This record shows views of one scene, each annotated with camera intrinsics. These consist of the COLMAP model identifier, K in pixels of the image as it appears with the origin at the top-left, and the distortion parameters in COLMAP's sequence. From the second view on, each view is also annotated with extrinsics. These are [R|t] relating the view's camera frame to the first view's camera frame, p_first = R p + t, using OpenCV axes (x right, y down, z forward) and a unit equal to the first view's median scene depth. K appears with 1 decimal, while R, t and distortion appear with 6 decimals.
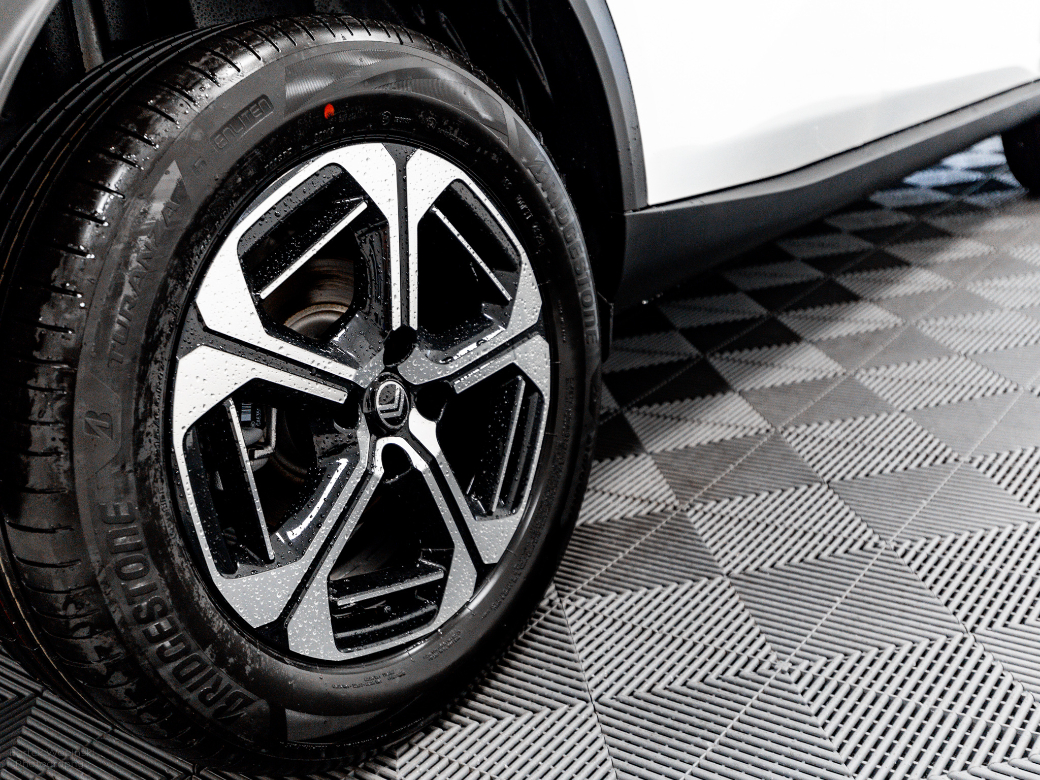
lens RADIAL K [[1131.4, 0, 520.0], [0, 1131.4, 390.0], [0, 0, 1]] dist [-0.002692, -0.003185]
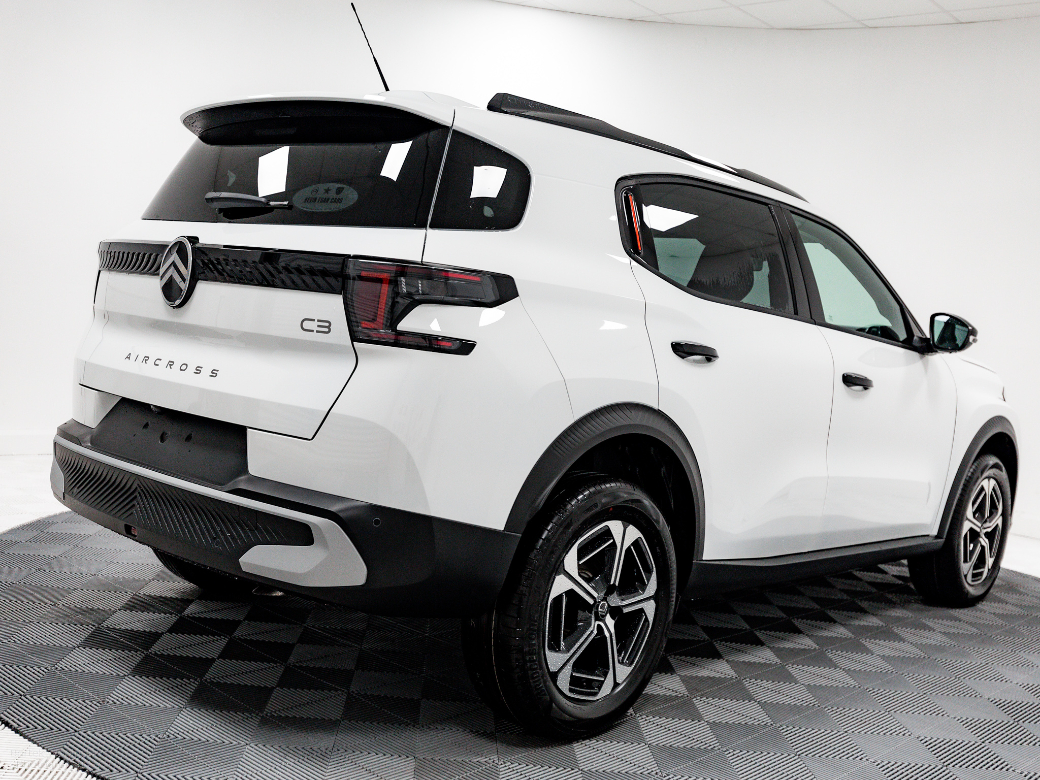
lens RADIAL K [[1131.4, 0, 520.0], [0, 1131.4, 390.0], [0, 0, 1]] dist [-0.002692, -0.003185]
pose [[0.974482, 0.219093, -0.048809, -0.288207], [-0.224205, 0.939625, -0.258528, 0.263712], [-0.010779, 0.262874, 0.964770, -1.802546]]
